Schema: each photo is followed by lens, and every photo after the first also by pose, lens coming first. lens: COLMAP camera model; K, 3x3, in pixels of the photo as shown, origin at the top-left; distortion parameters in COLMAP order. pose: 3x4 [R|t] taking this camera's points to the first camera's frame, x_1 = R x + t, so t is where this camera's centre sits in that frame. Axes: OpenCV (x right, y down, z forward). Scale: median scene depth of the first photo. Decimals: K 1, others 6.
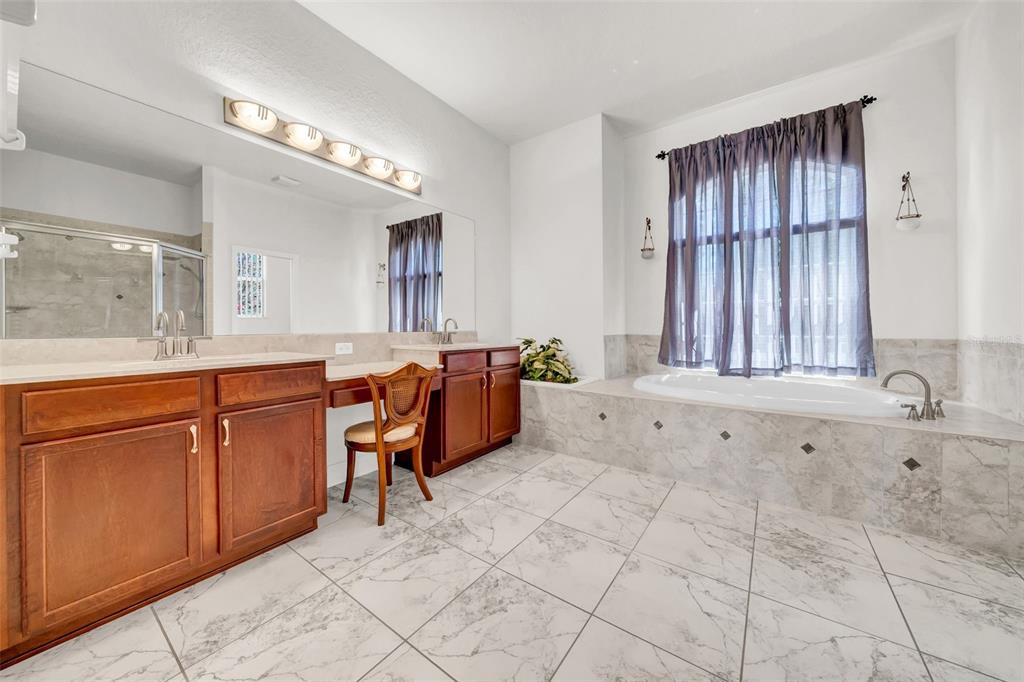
lens RADIAL K [[357.9, 0, 521.9], [0, 357.9, 326.2], [0, 0, 1]] dist [-0.004879, 0.000059]
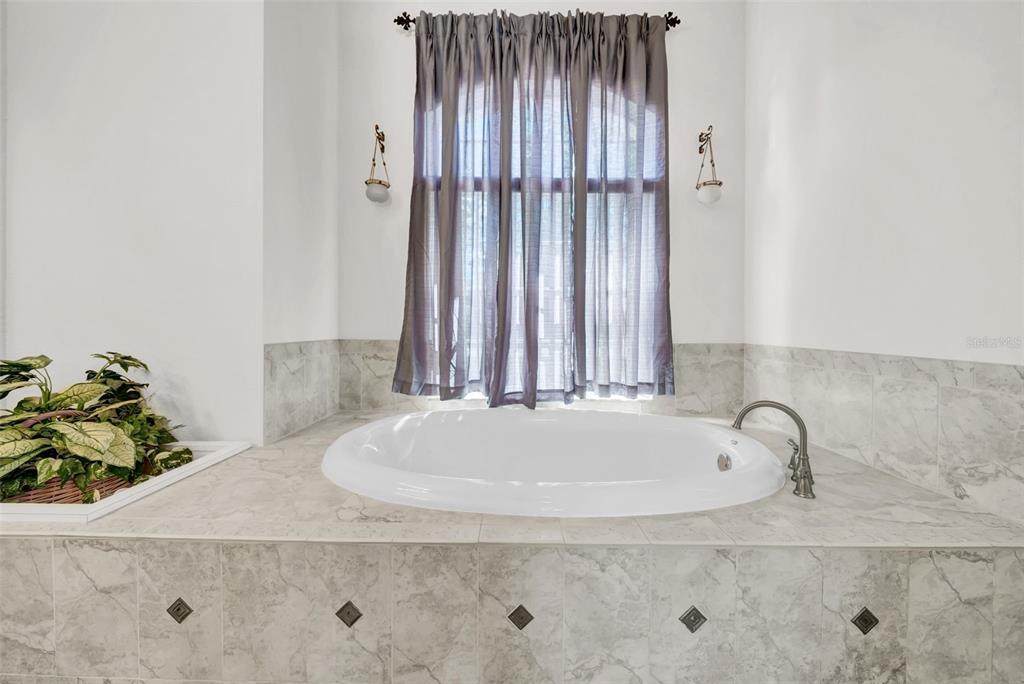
lens RADIAL K [[357.9, 0, 510.2], [0, 357.9, 326.6], [0, 0, 1]] dist [-0.004879, 0.000059]
pose [[0.829264, 0.005417, 0.558830, 0.254207], [-0.008926, 0.999954, 0.003553, -0.000725], [-0.558785, -0.007934, 0.829274, 0.507609]]
